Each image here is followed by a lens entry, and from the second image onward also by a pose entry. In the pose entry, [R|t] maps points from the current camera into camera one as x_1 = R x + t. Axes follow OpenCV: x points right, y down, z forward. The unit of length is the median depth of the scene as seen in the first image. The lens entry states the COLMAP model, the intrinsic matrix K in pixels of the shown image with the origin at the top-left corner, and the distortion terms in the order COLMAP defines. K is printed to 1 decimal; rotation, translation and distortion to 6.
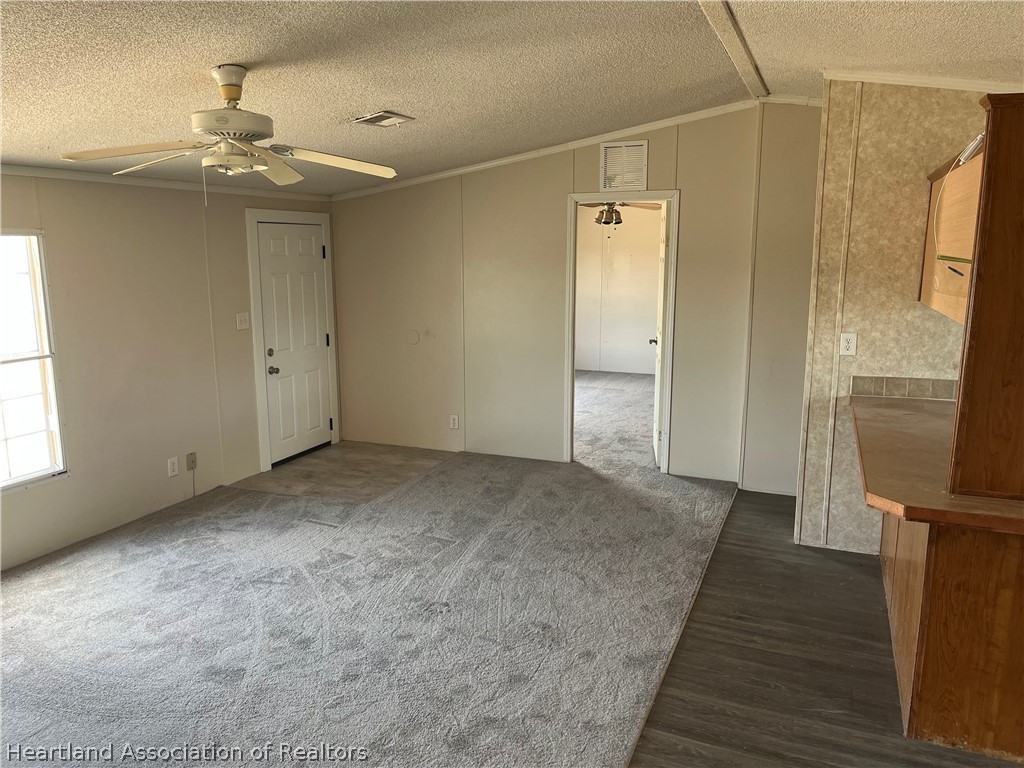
lens RADIAL K [[772.7, 0, 508.6], [0, 772.7, 389.3], [0, 0, 1]] dist [0.048411, -0.058442]
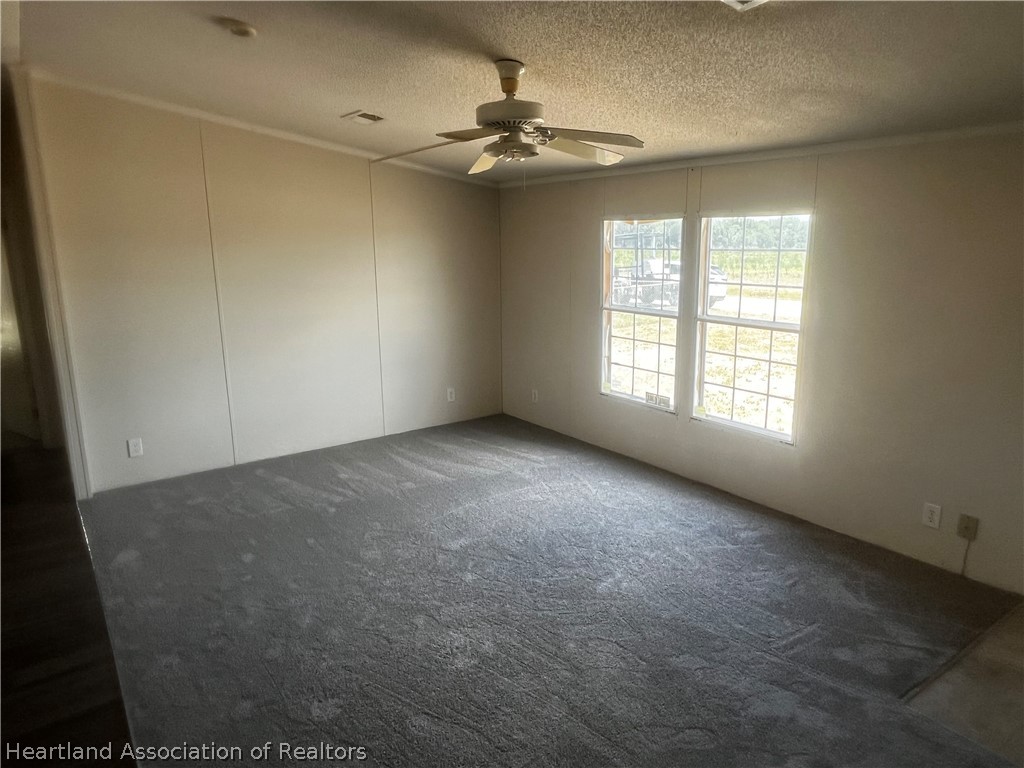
lens RADIAL K [[676.9, 0, 489.2], [0, 676.9, 365.1], [0, 0, 1]] dist [-0.007365, 0.001432]
pose [[-0.544710, 0.162823, -0.822666, 0.388150], [-0.139014, 0.949868, 0.280045, -0.199974], [0.827022, 0.266905, -0.494768, 1.153263]]
